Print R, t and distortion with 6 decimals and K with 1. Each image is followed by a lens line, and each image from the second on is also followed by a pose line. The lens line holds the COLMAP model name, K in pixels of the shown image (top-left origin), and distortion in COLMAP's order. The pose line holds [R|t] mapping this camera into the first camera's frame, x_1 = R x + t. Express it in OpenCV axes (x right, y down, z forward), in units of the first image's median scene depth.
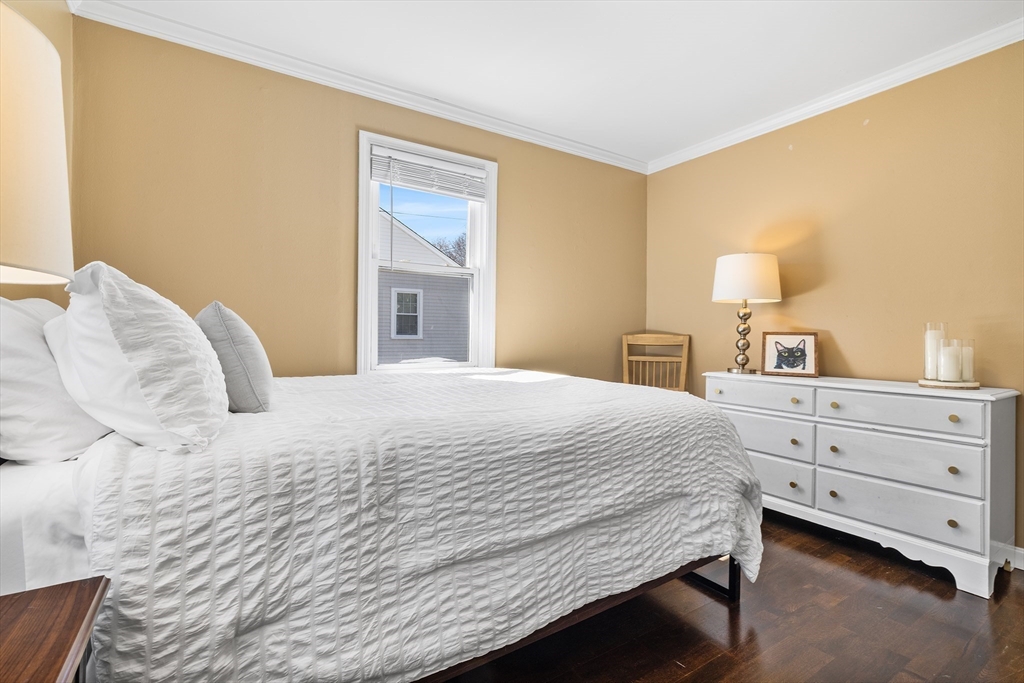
lens RADIAL K [[470.4, 0, 519.2], [0, 470.4, 333.8], [0, 0, 1]] dist [0.001891, 0.000384]
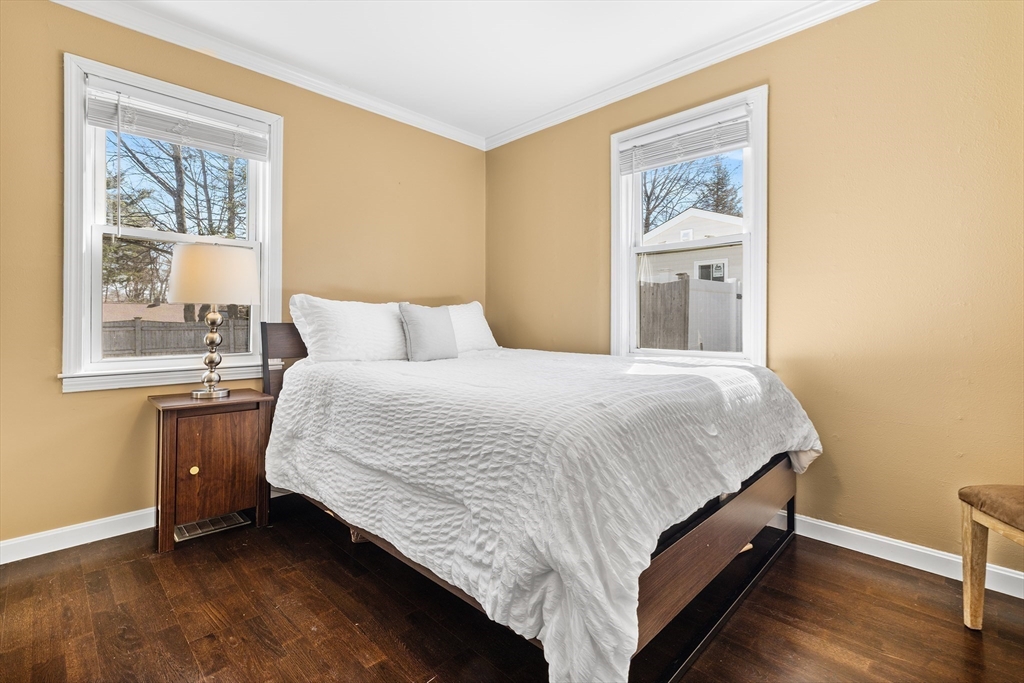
lens RADIAL K [[470.4, 0, 519.2], [0, 470.4, 333.8], [0, 0, 1]] dist [0.001891, 0.000384]
pose [[0.207936, 0.016170, -0.978009, 1.204775], [0.002925, 0.999849, 0.017153, 0.025071], [0.978138, -0.006428, 0.207857, 0.946787]]
